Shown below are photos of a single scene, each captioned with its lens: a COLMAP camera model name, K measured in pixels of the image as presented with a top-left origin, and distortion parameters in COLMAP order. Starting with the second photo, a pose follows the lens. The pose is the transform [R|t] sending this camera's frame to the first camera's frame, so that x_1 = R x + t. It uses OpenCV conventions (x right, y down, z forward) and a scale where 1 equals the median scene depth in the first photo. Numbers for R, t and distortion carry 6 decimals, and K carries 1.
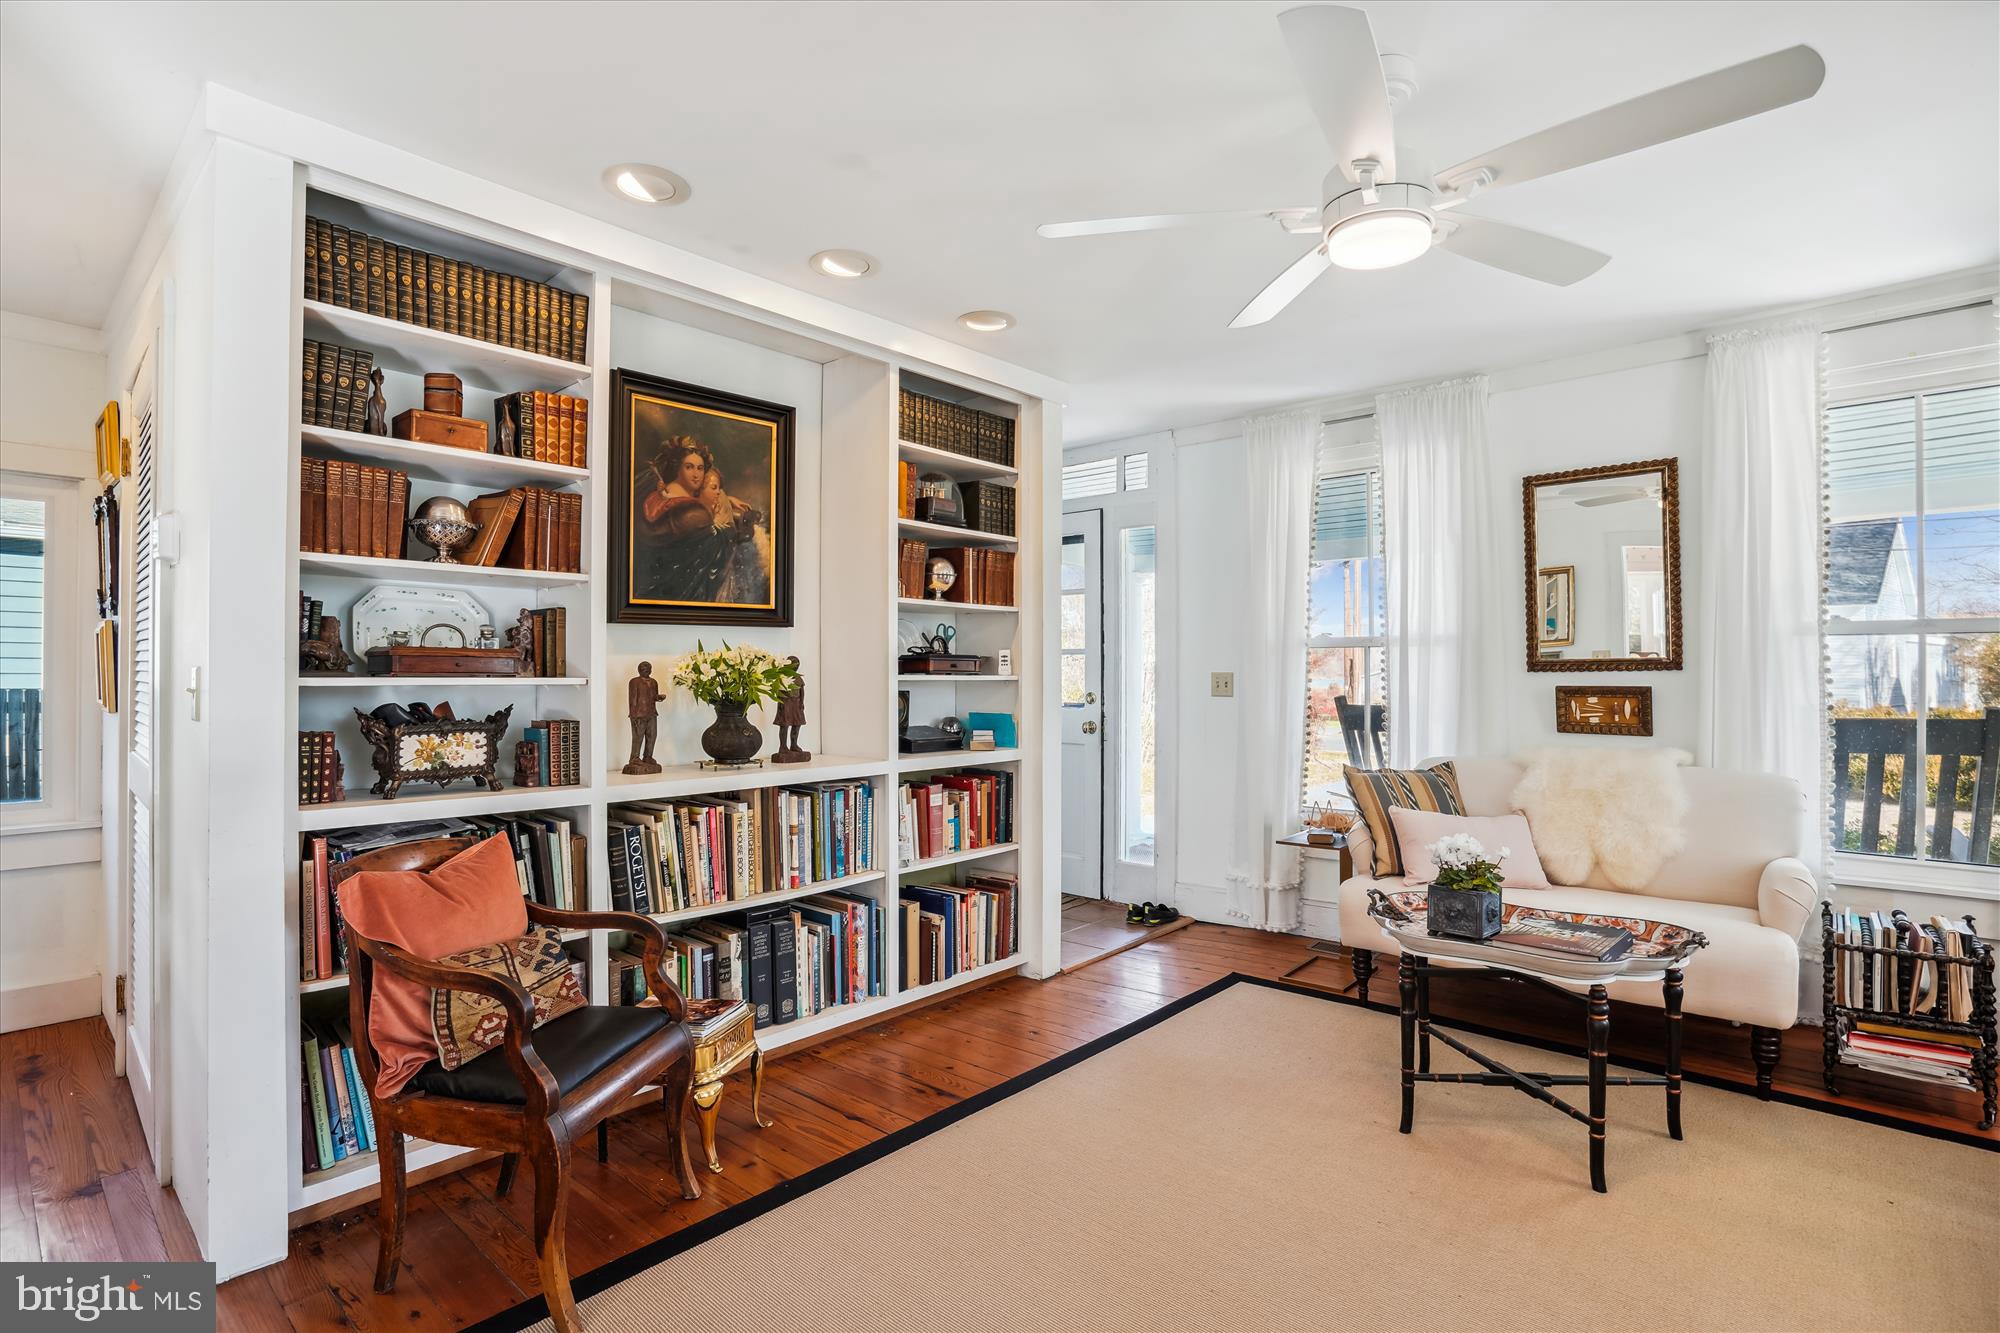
lens RADIAL K [[949.7, 0, 1000.0], [0, 949.7, 666.5], [0, 0, 1]] dist [-0.057767, 0.020220]
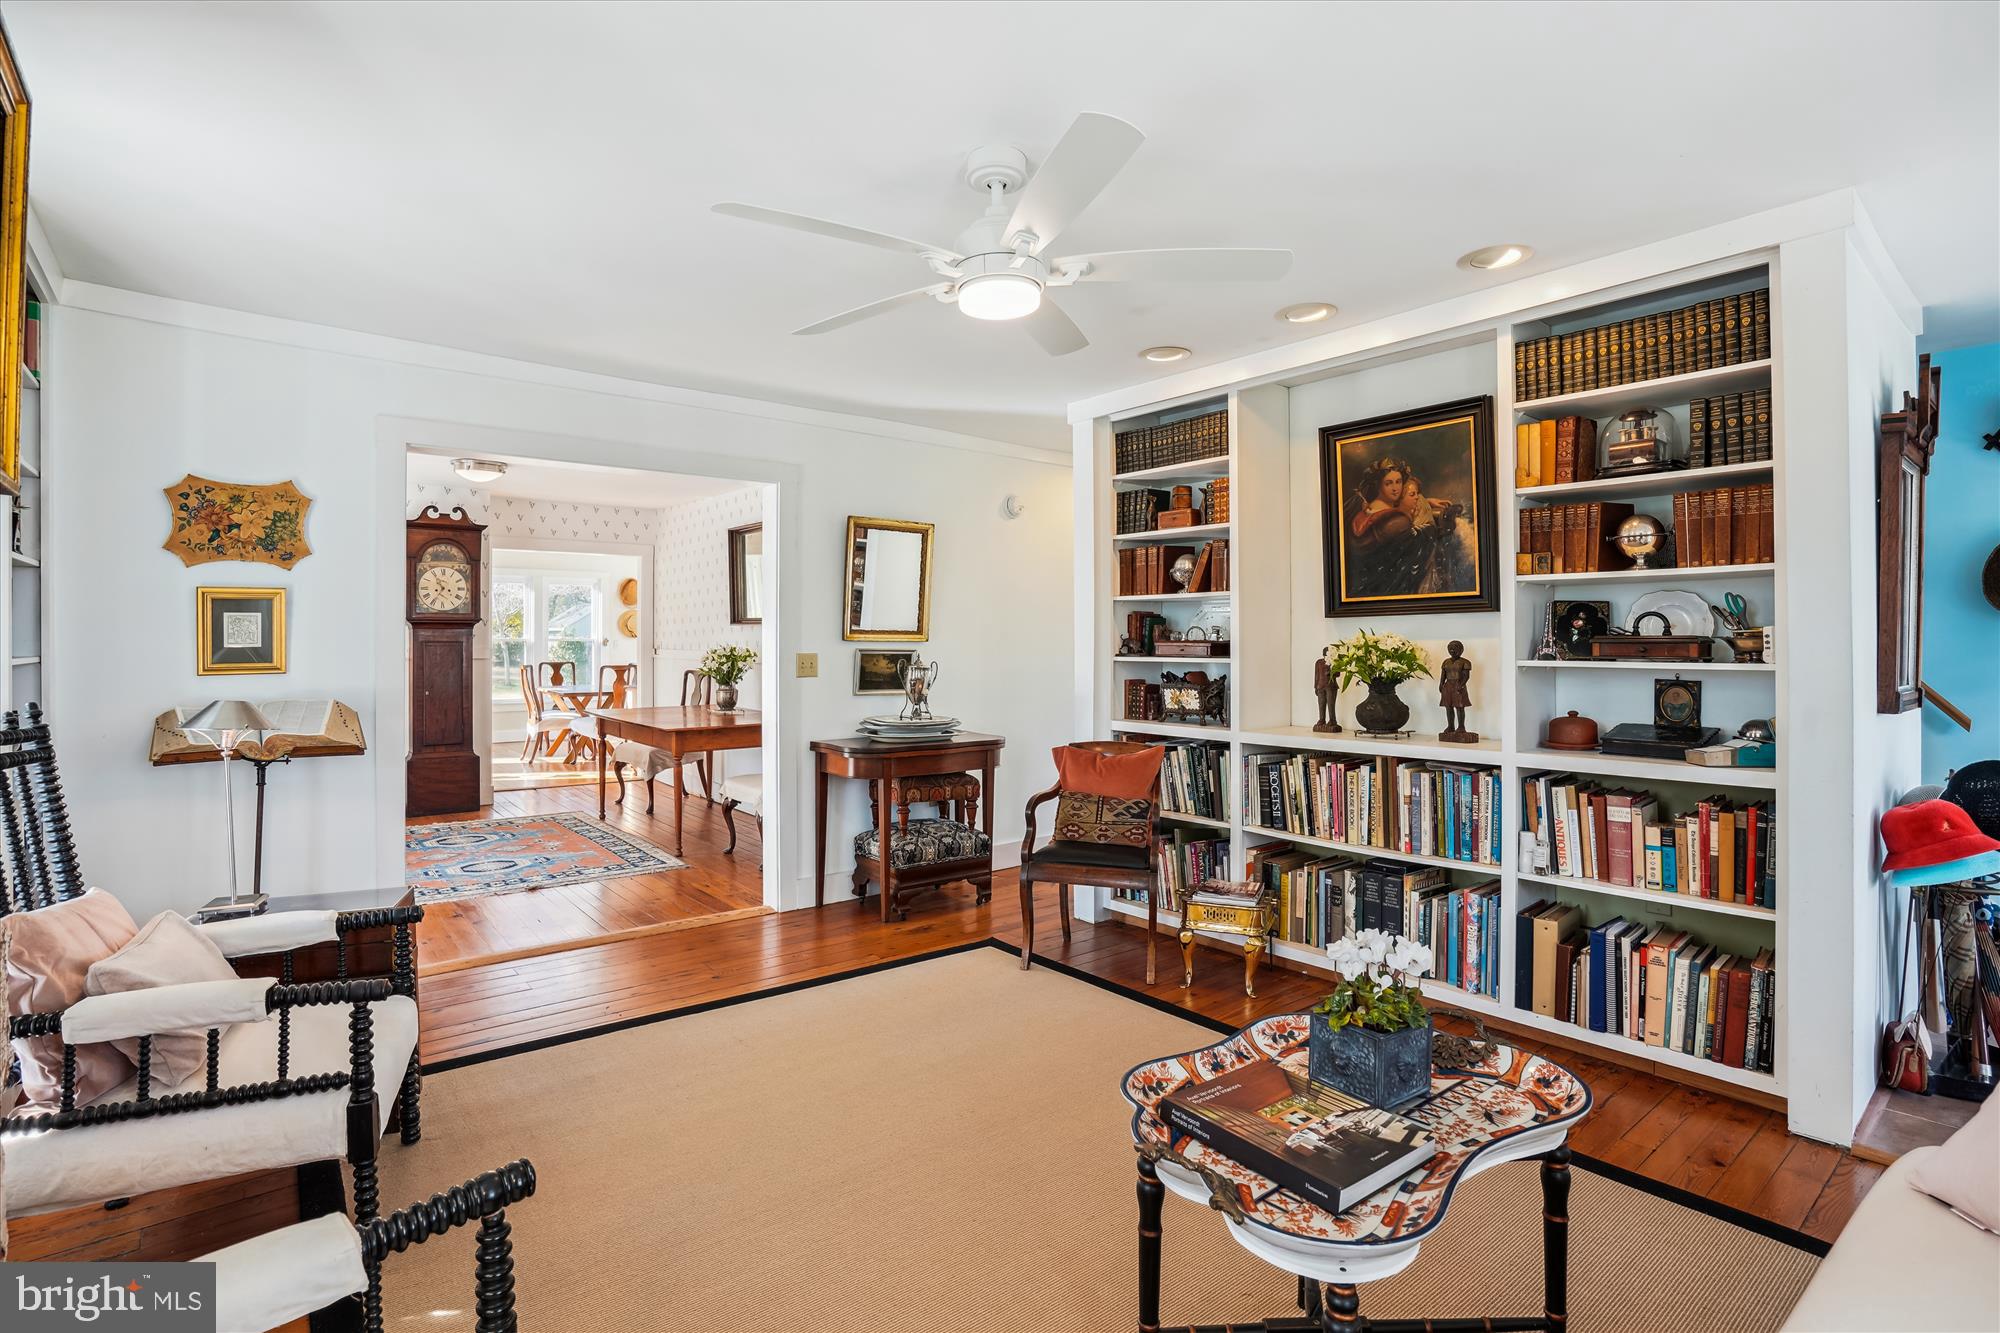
lens RADIAL K [[943.8, 0, 999.1], [0, 943.8, 631.0], [0, 0, 1]] dist [-0.049127, 0.017229]
pose [[-0.129710, -0.013474, -0.991460, 0.882216], [0.007927, 0.999862, -0.014625, -0.010855], [0.991520, -0.009756, -0.129586, 0.641945]]
